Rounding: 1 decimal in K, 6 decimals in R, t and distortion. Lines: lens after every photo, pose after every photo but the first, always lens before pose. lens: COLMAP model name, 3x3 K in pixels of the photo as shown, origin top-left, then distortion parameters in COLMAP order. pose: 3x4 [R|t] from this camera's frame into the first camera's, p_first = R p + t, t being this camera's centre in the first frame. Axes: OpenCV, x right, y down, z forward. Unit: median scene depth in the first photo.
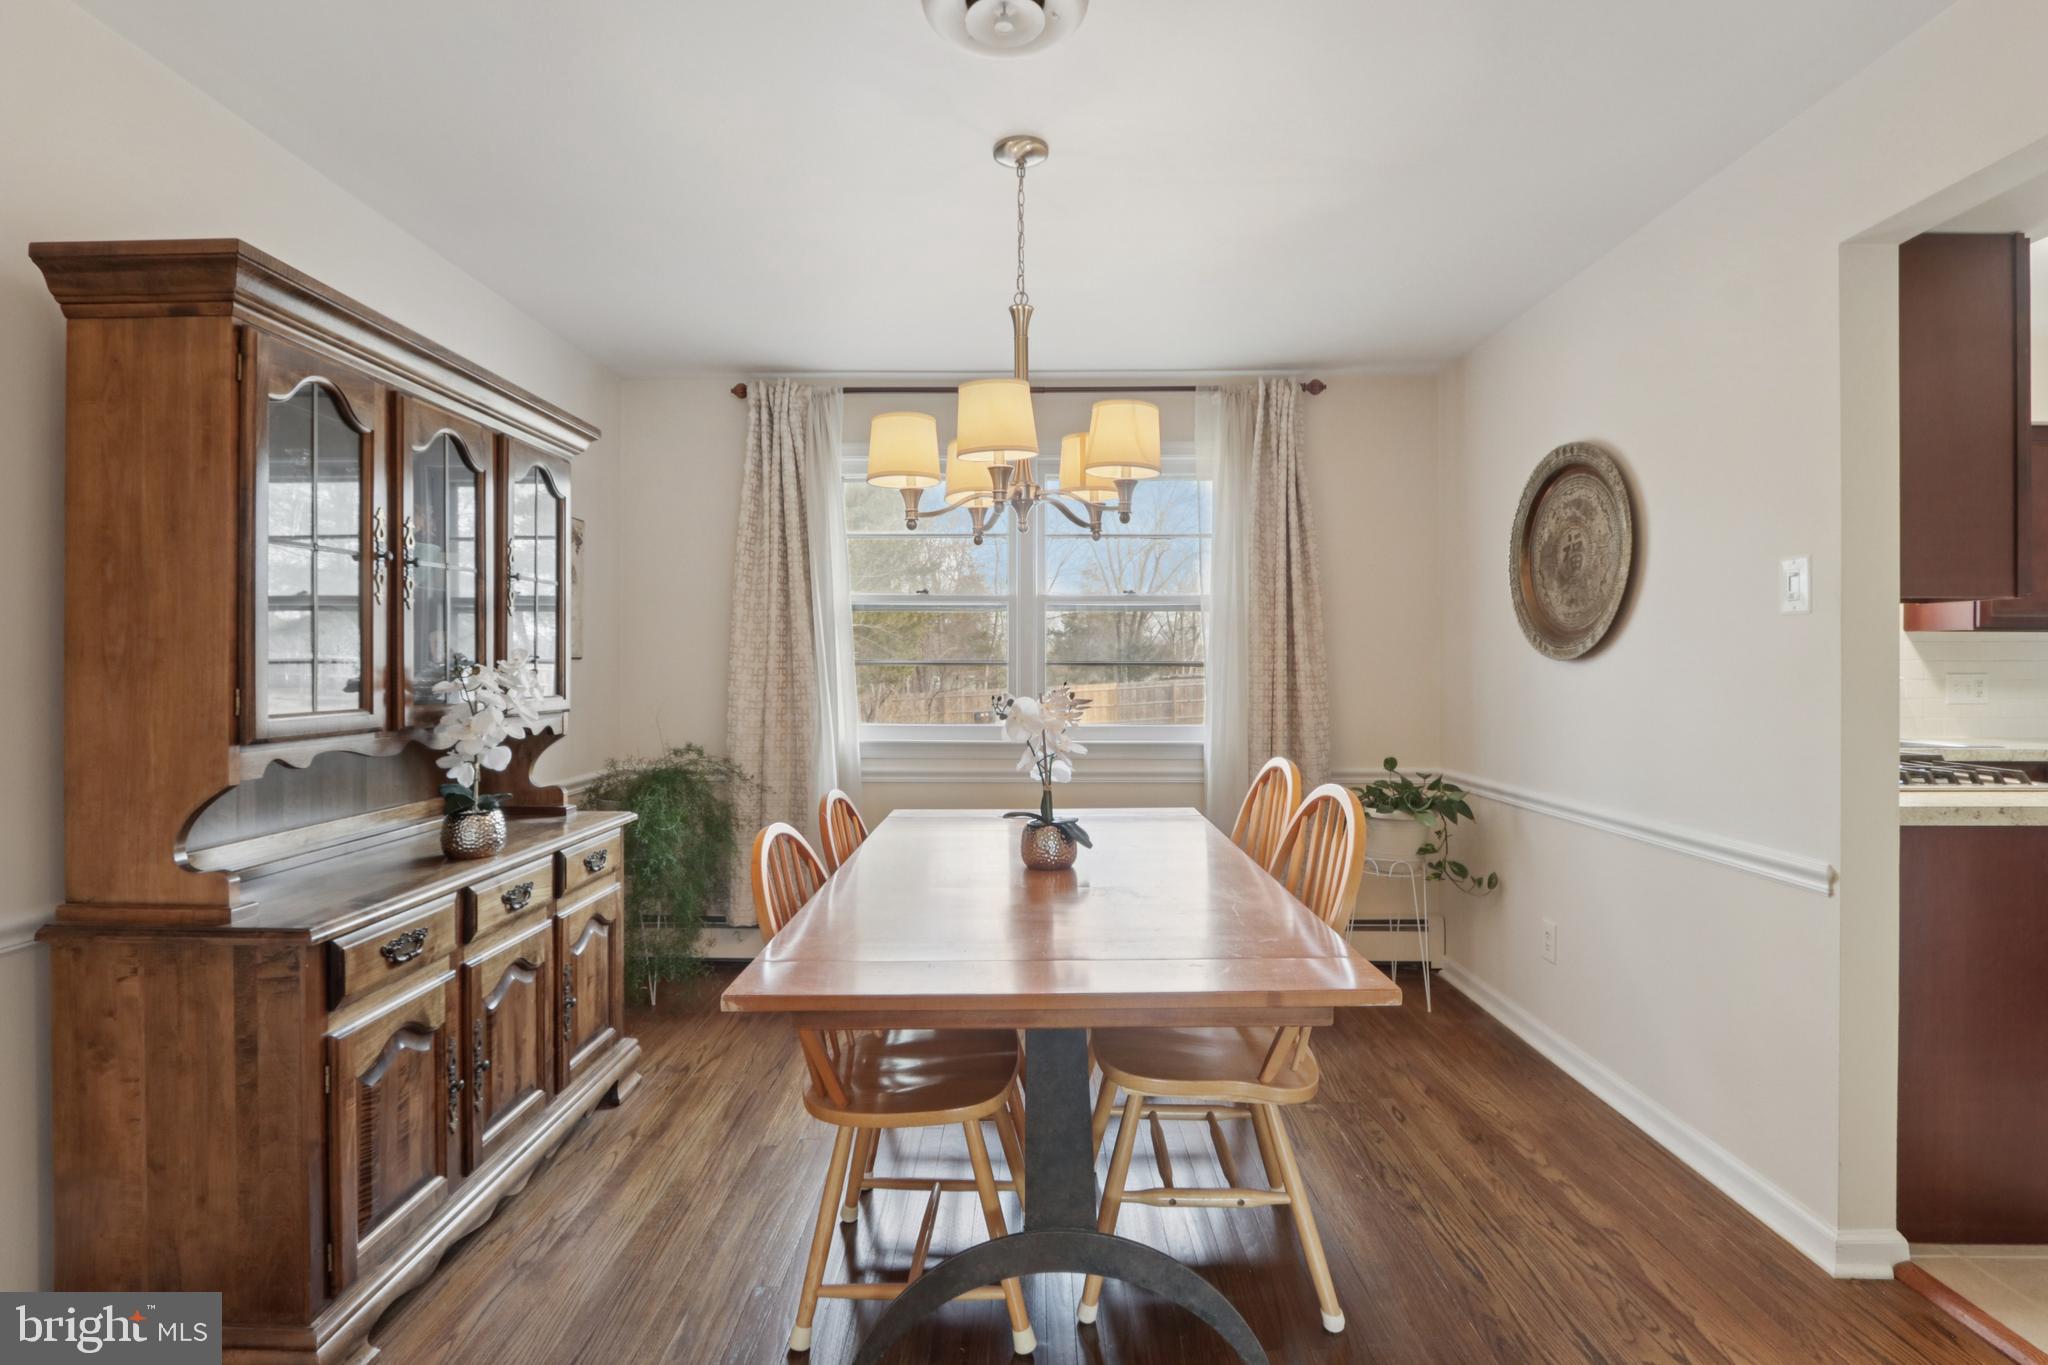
lens RADIAL K [[952.0, 0, 1017.1], [0, 952.0, 668.3], [0, 0, 1]] dist [-0.021613, 0.003271]
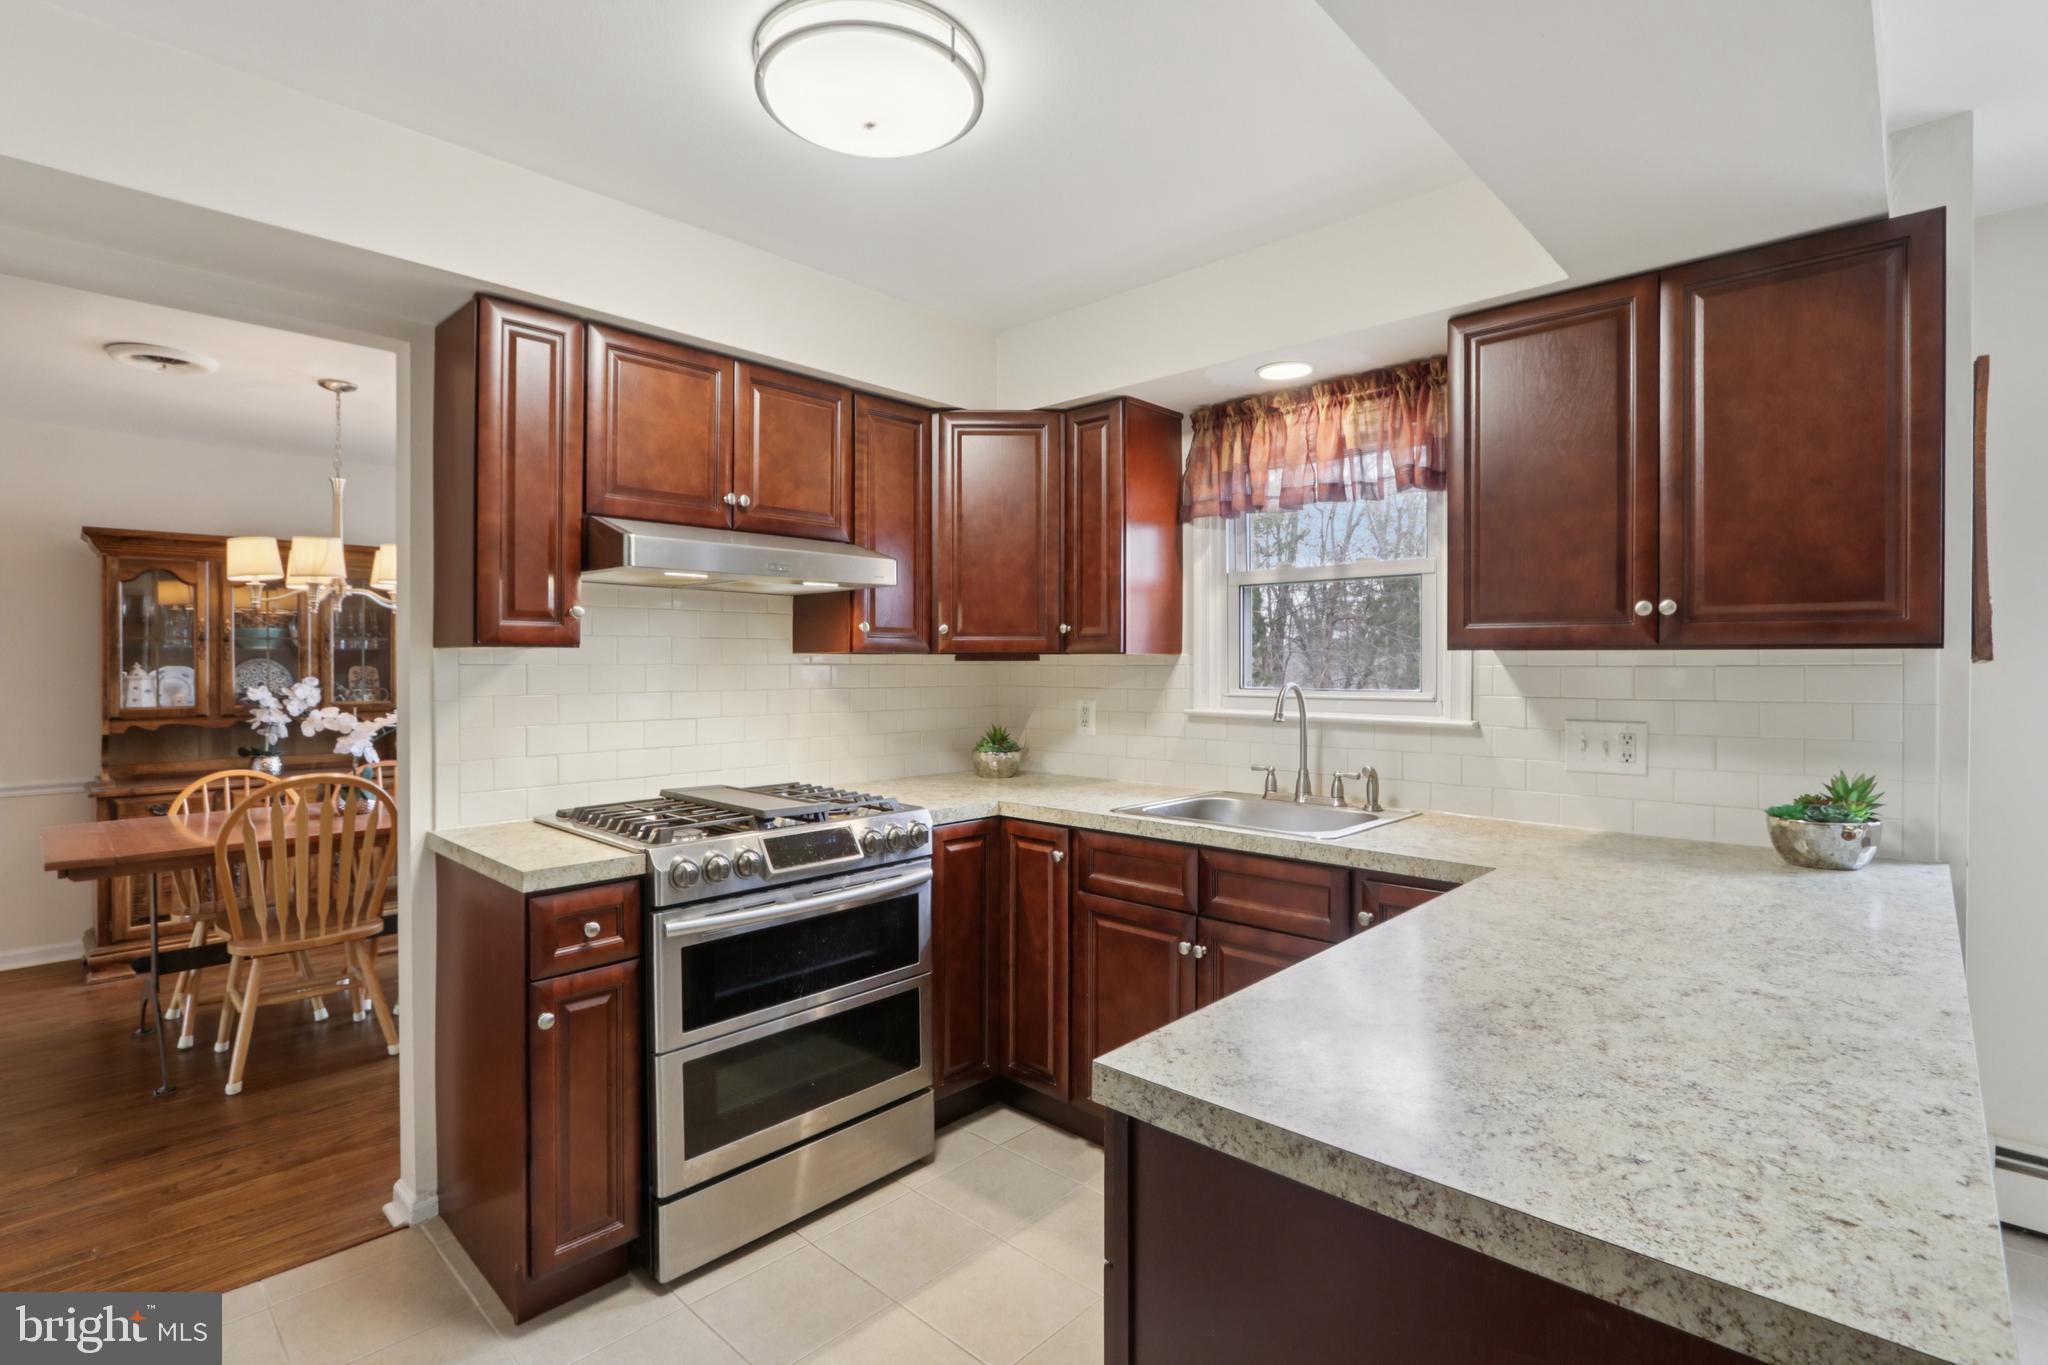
lens RADIAL K [[952.0, 0, 1027.0], [0, 952.0, 666.9], [0, 0, 1]] dist [-0.021613, 0.003271]
pose [[0.746448, 0.001848, -0.665442, 1.176651], [-0.001915, 0.999998, 0.000629, -0.029075], [0.665441, 0.000805, 0.746450, 0.327606]]
